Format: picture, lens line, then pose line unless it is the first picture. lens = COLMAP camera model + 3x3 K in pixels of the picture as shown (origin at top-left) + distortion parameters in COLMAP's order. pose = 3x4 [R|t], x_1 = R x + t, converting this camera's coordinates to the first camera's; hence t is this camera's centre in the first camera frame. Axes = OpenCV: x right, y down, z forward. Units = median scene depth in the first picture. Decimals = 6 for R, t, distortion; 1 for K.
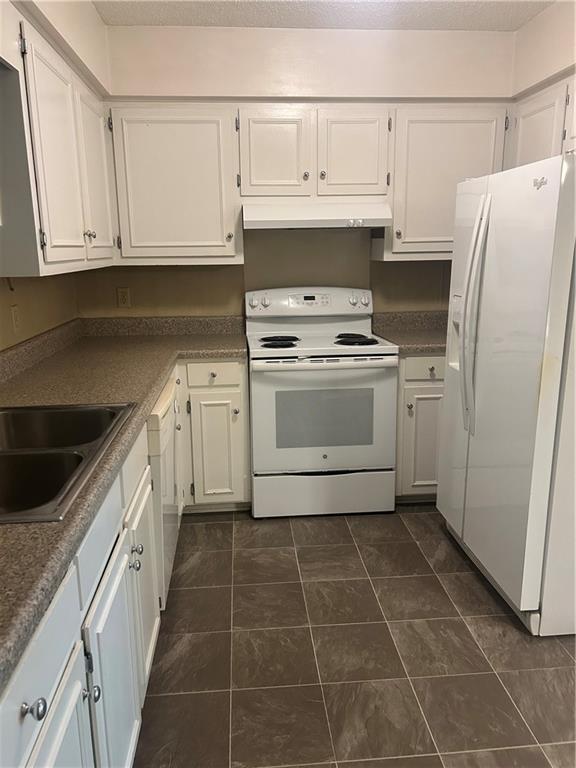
lens RADIAL K [[575.3, 0, 289.0], [0, 575.3, 383.6], [0, 0, 1]] dist [0.036738, -0.044984]
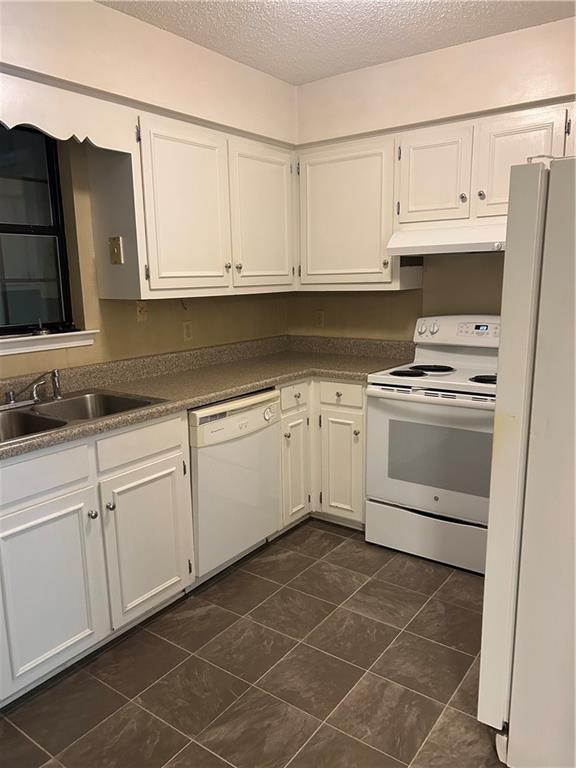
lens RADIAL K [[575.3, 0, 277.0], [0, 575.3, 394.0], [0, 0, 1]] dist [0.036738, -0.044984]
pose [[0.752469, 0.128517, -0.645967, 0.516230], [-0.139547, 0.989620, 0.034334, -0.040657], [0.643674, 0.064308, 0.762593, 0.131079]]
